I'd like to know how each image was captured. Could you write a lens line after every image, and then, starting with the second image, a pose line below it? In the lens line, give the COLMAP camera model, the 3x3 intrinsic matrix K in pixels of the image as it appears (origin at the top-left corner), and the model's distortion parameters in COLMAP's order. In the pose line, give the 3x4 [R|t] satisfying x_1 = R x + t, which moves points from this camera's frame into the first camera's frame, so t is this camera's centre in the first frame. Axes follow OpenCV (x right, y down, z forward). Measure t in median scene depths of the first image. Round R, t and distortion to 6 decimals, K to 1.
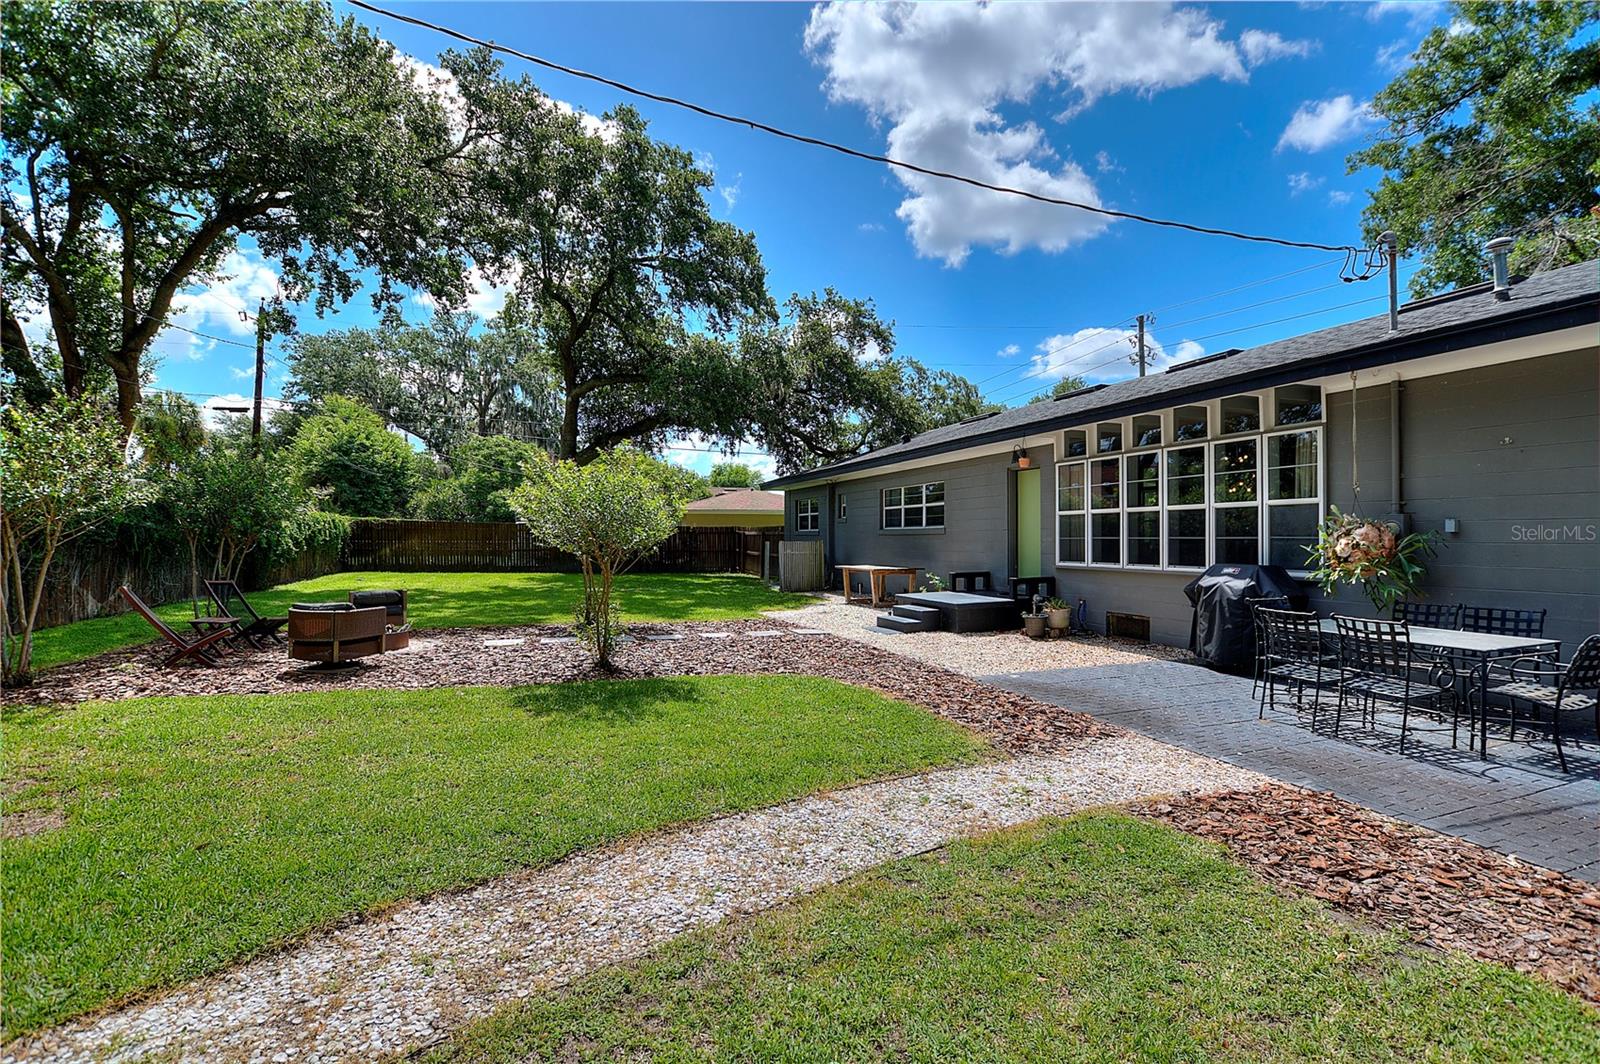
lens RADIAL K [[723.3, 0, 802.5], [0, 723.3, 536.4], [0, 0, 1]] dist [0.009537, -0.004766]
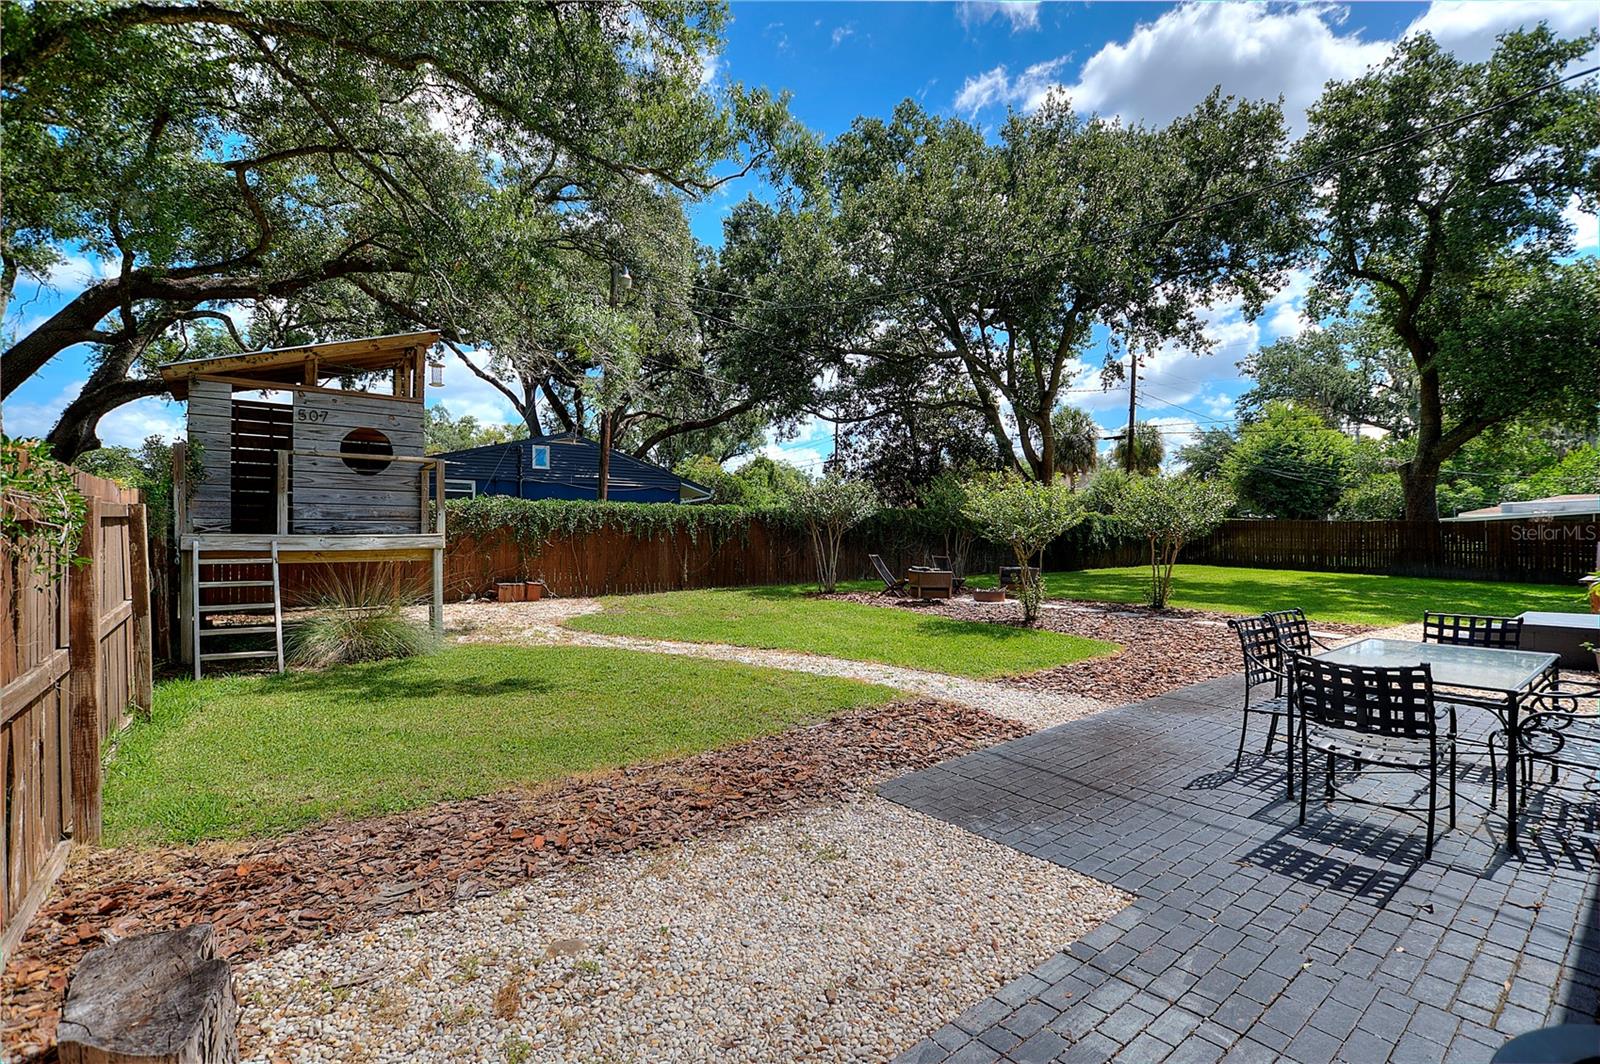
lens RADIAL K [[723.3, 0, 806.3], [0, 723.3, 540.3], [0, 0, 1]] dist [0.009537, -0.004766]
pose [[0.301325, 0.004915, -0.953509, 0.169704], [-0.002128, 0.999988, 0.004482, 0.003689], [0.953519, 0.000679, 0.301332, 0.029950]]
